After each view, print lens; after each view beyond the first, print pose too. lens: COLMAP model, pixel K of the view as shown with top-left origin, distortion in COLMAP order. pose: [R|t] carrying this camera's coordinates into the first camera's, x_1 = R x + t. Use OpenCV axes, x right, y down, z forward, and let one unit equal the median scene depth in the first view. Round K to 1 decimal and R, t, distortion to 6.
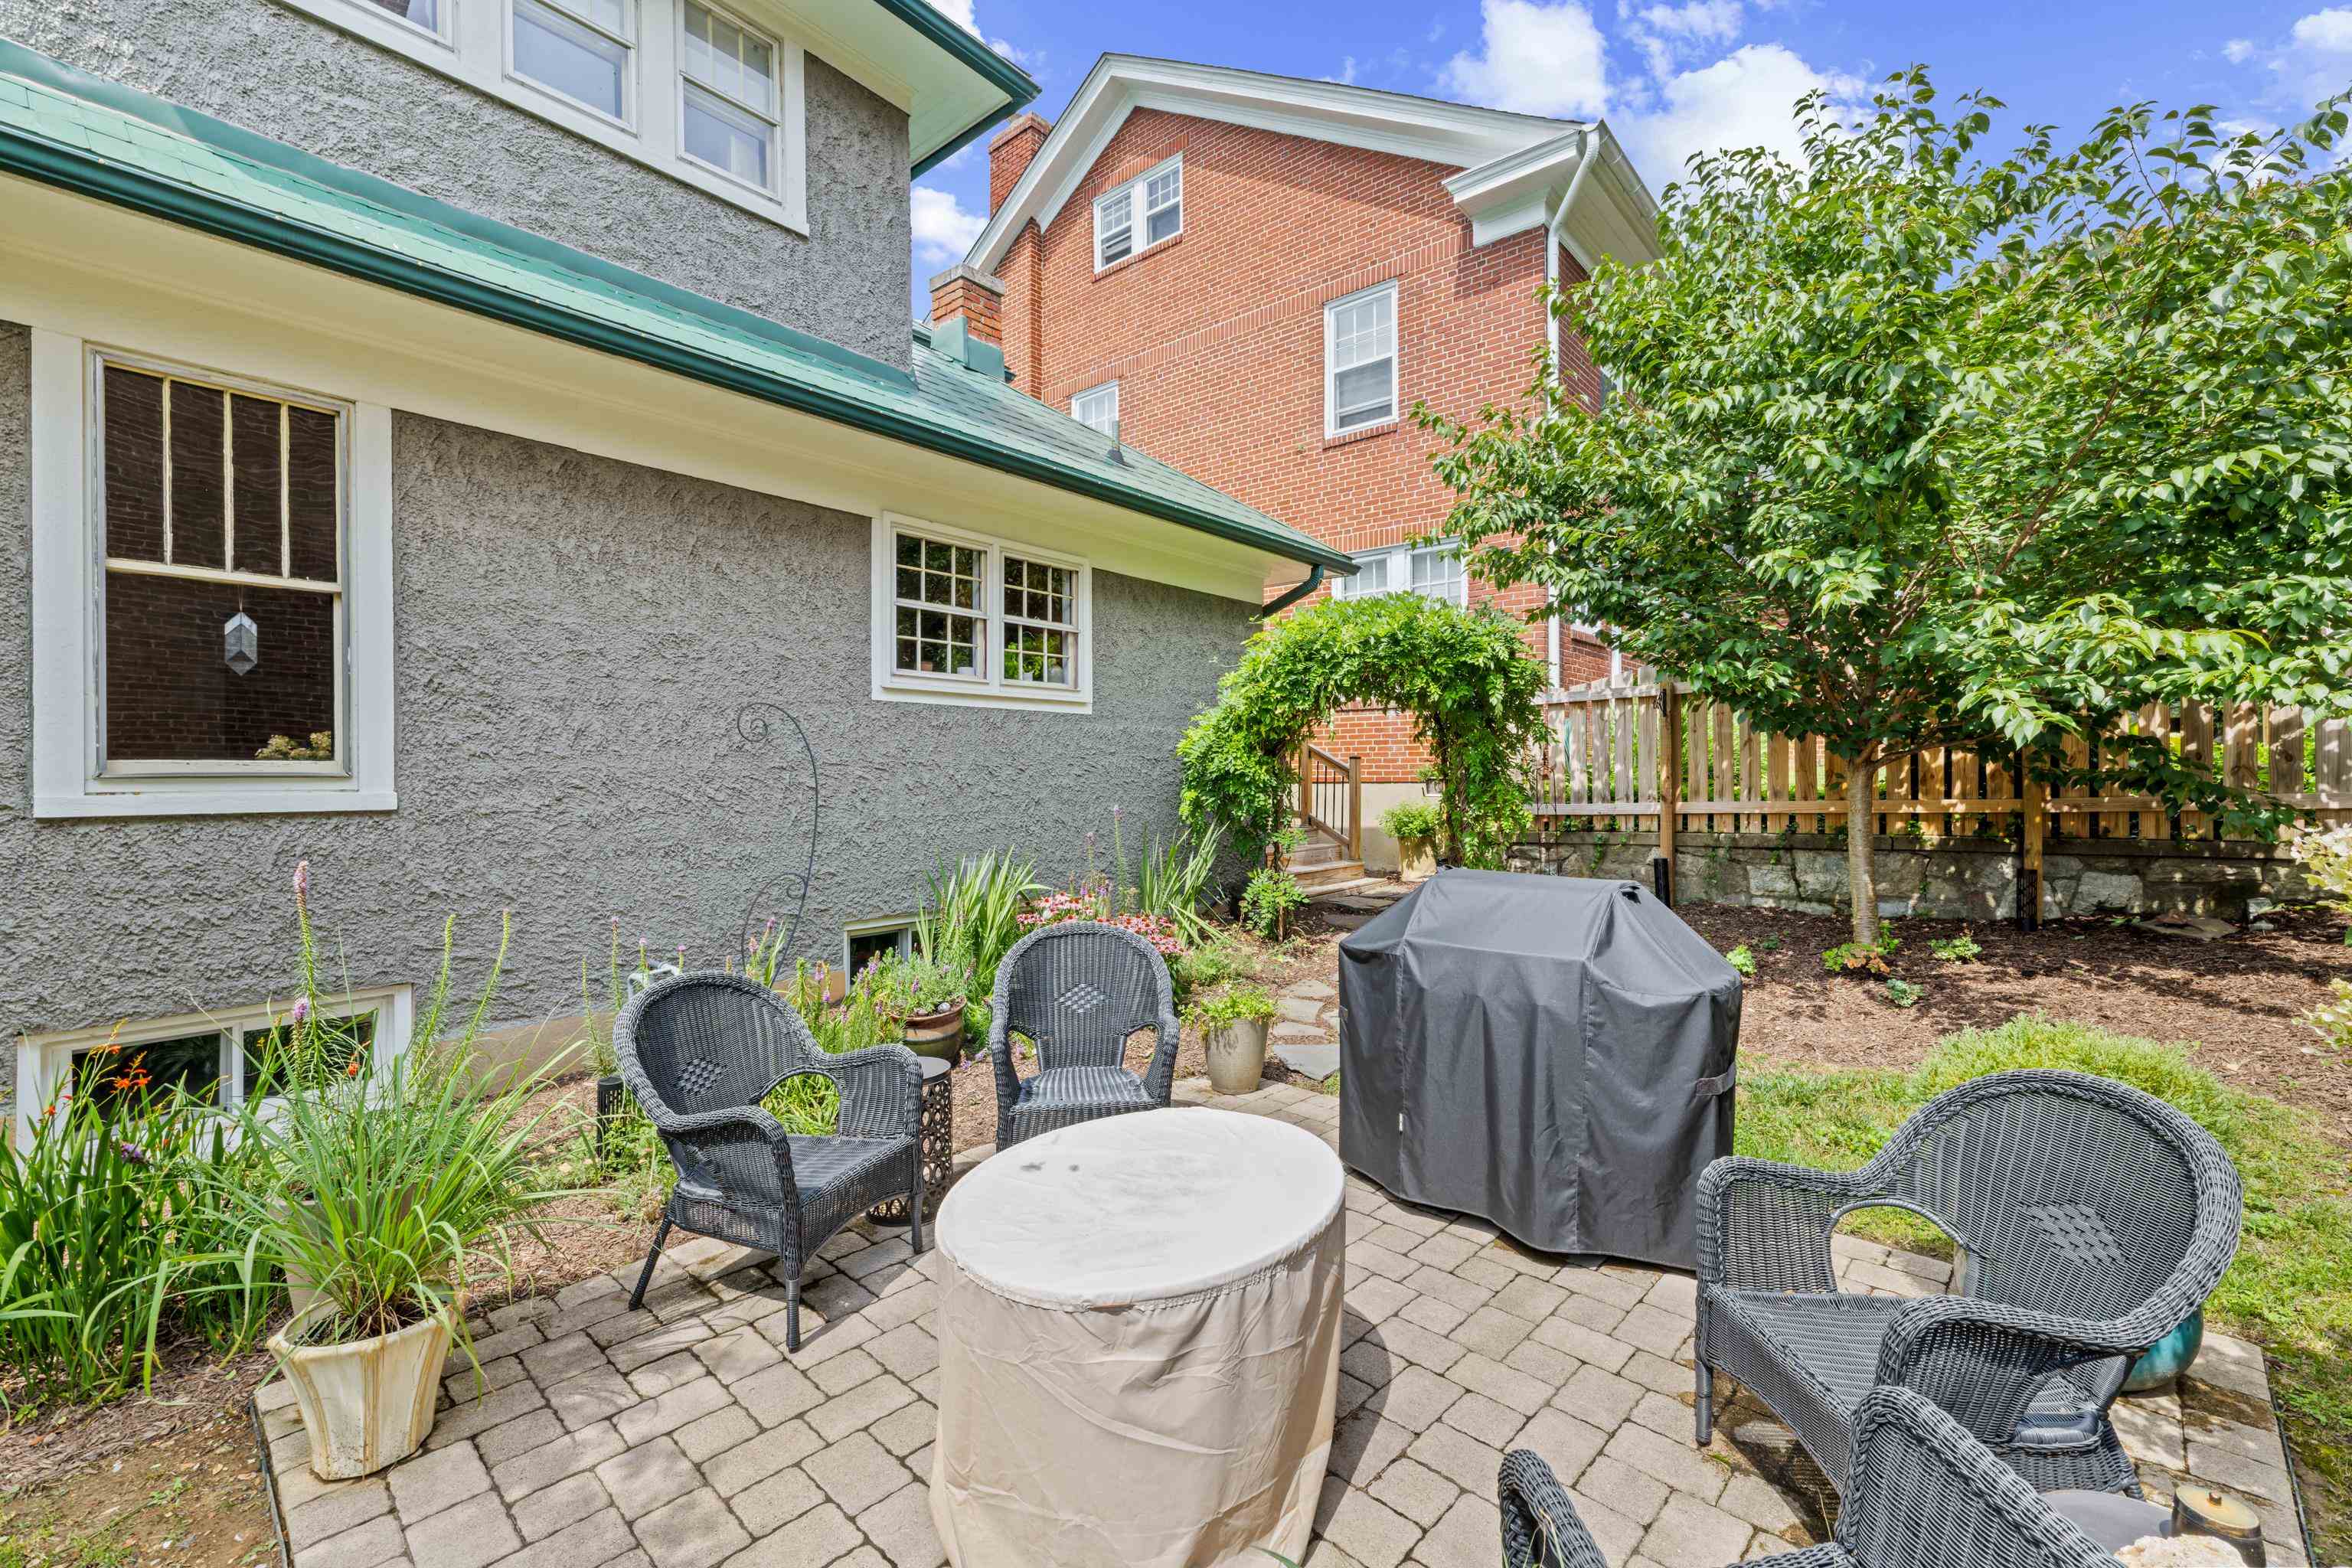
lens RADIAL K [[984.1, 0, 1188.0], [0, 984.1, 778.6], [0, 0, 1]] dist [-0.000310, 0.000066]
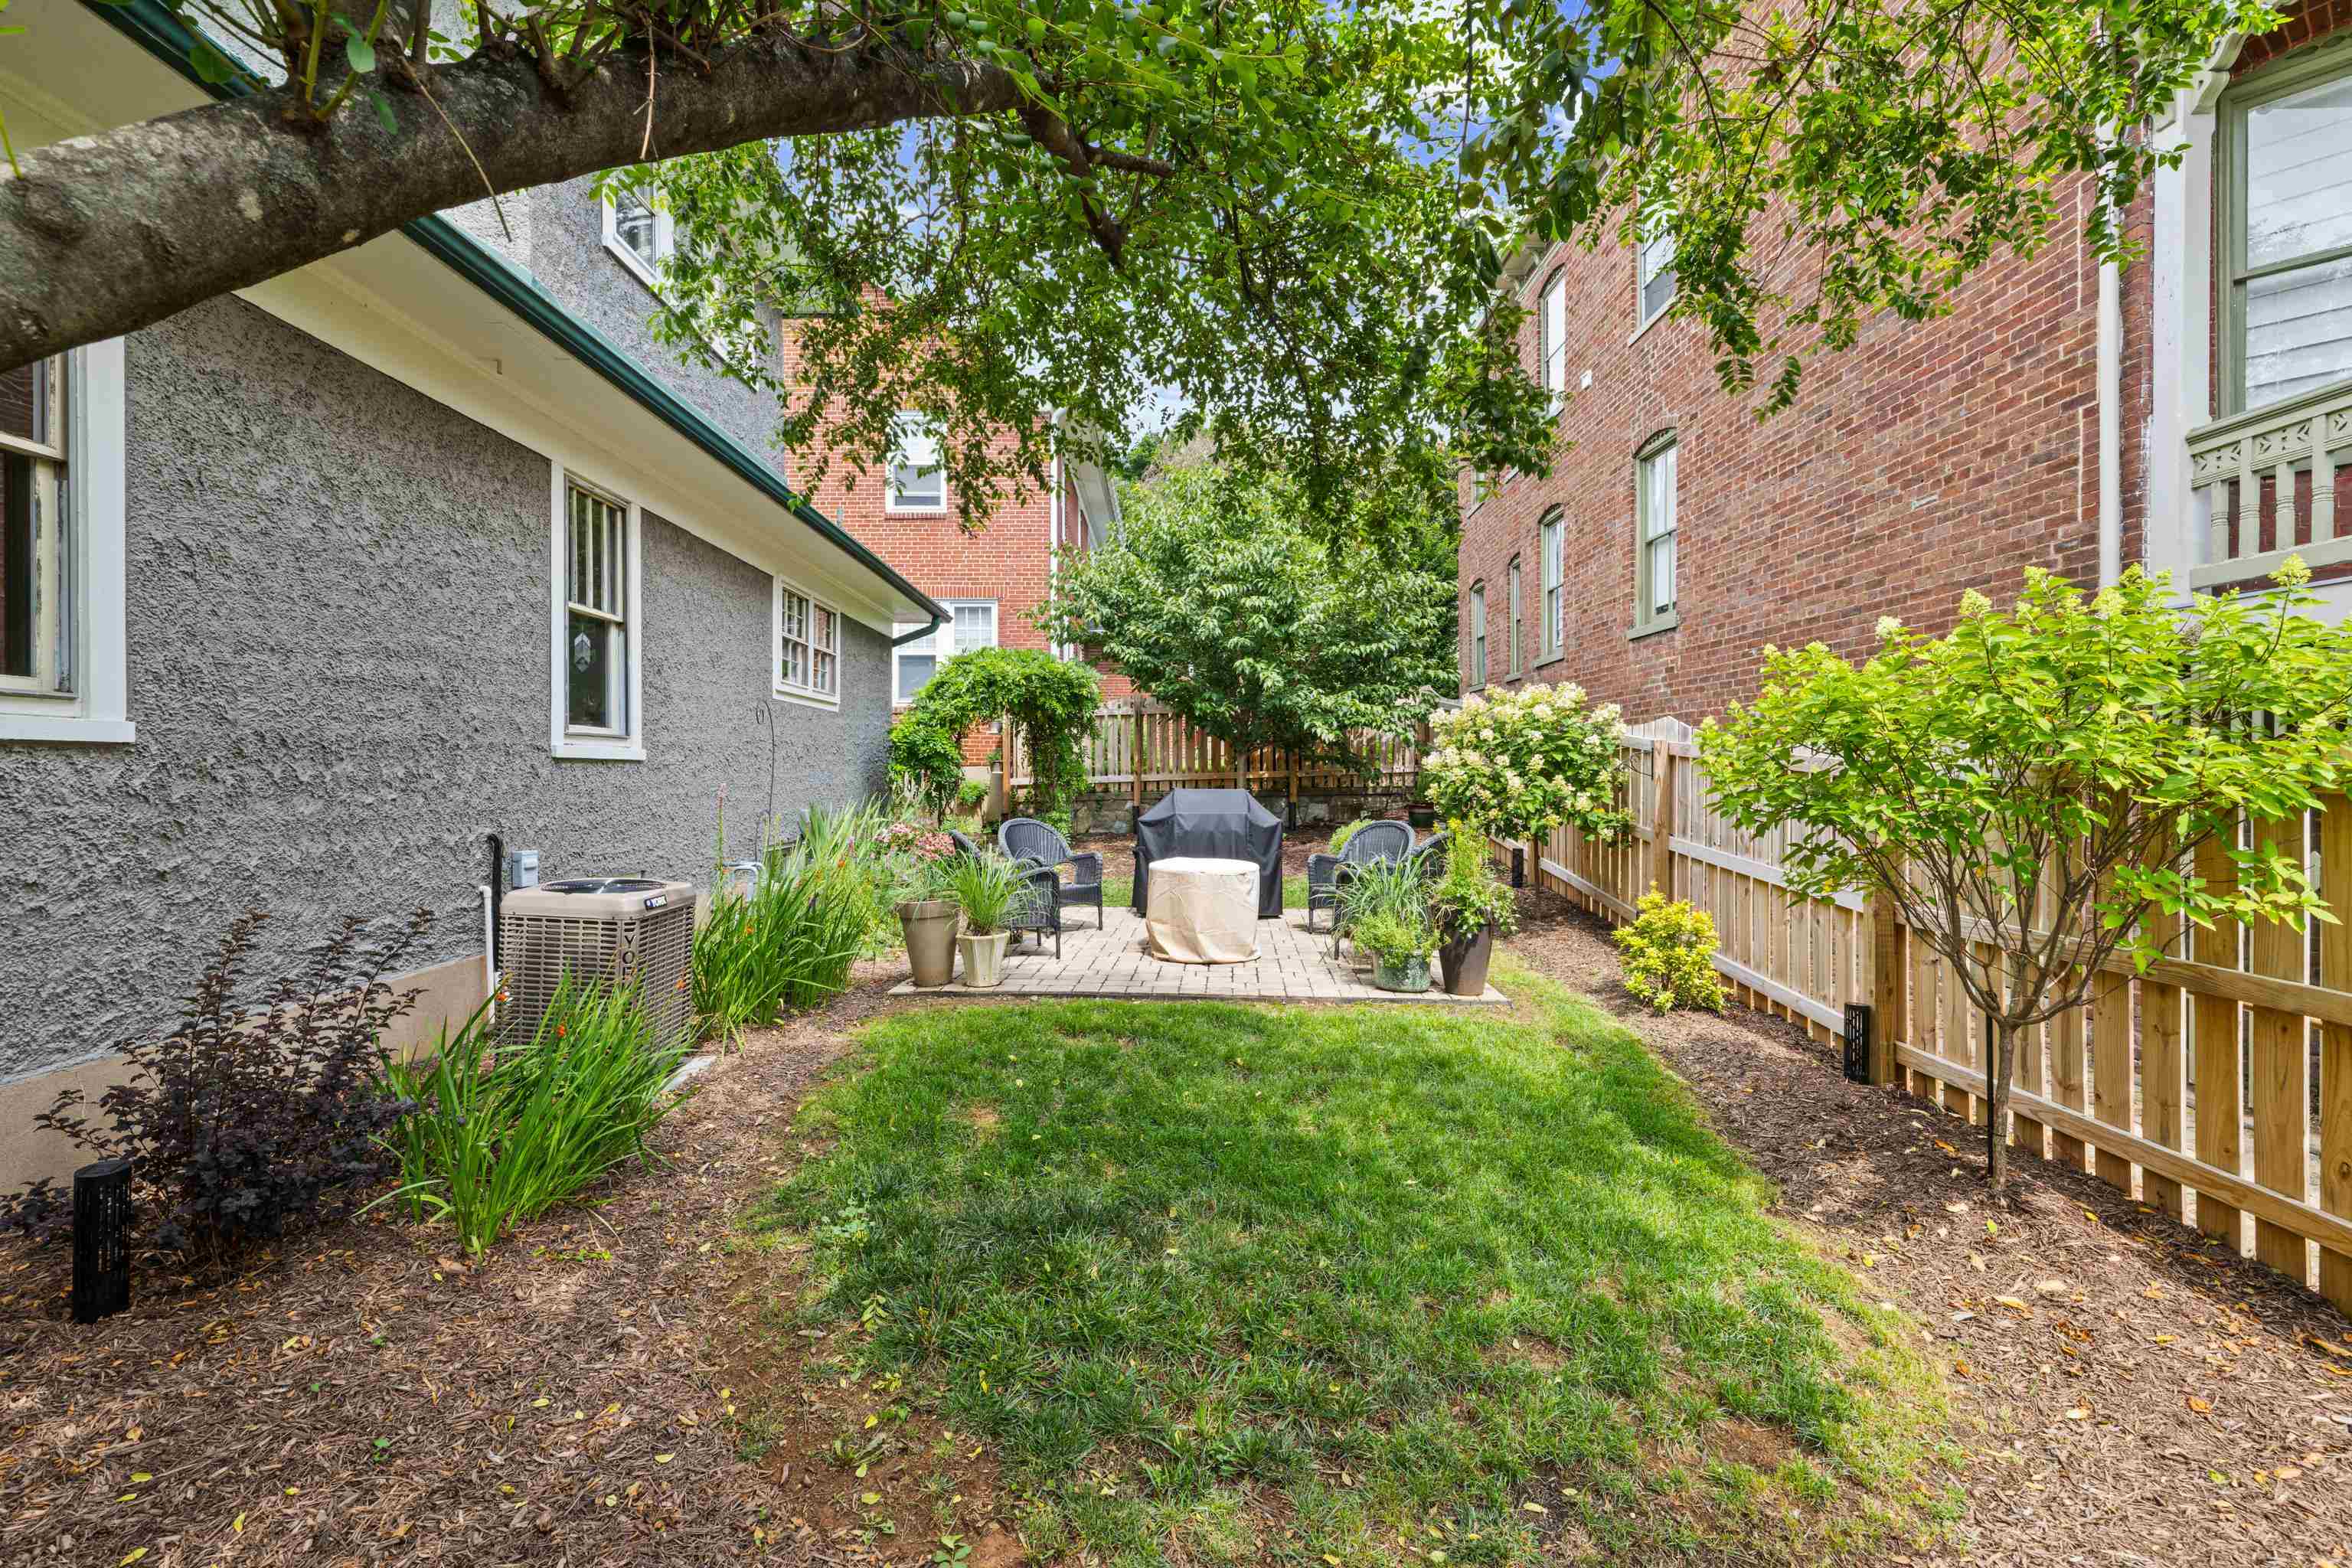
lens RADIAL K [[984.1, 0, 1188.0], [0, 984.1, 778.6], [0, 0, 1]] dist [-0.000310, 0.000066]
pose [[0.748667, -0.001171, 0.662945, -0.723975], [0.002808, 0.999995, -0.001405, 0.039068], [-0.662940, 0.002914, 0.748667, -0.455456]]
